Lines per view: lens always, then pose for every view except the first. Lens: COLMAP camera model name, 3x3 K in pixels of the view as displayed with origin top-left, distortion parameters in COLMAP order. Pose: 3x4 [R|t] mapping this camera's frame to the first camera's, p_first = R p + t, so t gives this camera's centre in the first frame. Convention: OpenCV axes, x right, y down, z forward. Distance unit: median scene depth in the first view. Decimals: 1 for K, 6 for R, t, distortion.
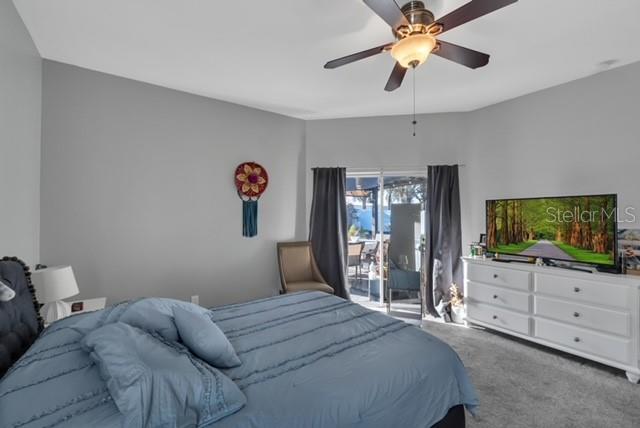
lens RADIAL K [[272.0, 0, 320.0], [0, 272.0, 213.6], [0, 0, 1]] dist [0.000654, 0.000194]
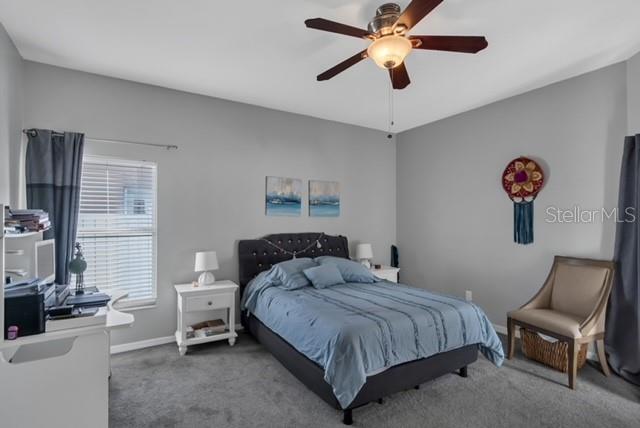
lens RADIAL K [[308.4, 0, 319.9], [0, 308.4, 215.6], [0, 0, 1]] dist [0.000307, -0.000423]
pose [[-0.038818, -0.002345, -0.999244, 0.745804], [0.007535, 0.999968, -0.002640, -0.006734], [0.999218, -0.007631, -0.038799, 0.397908]]
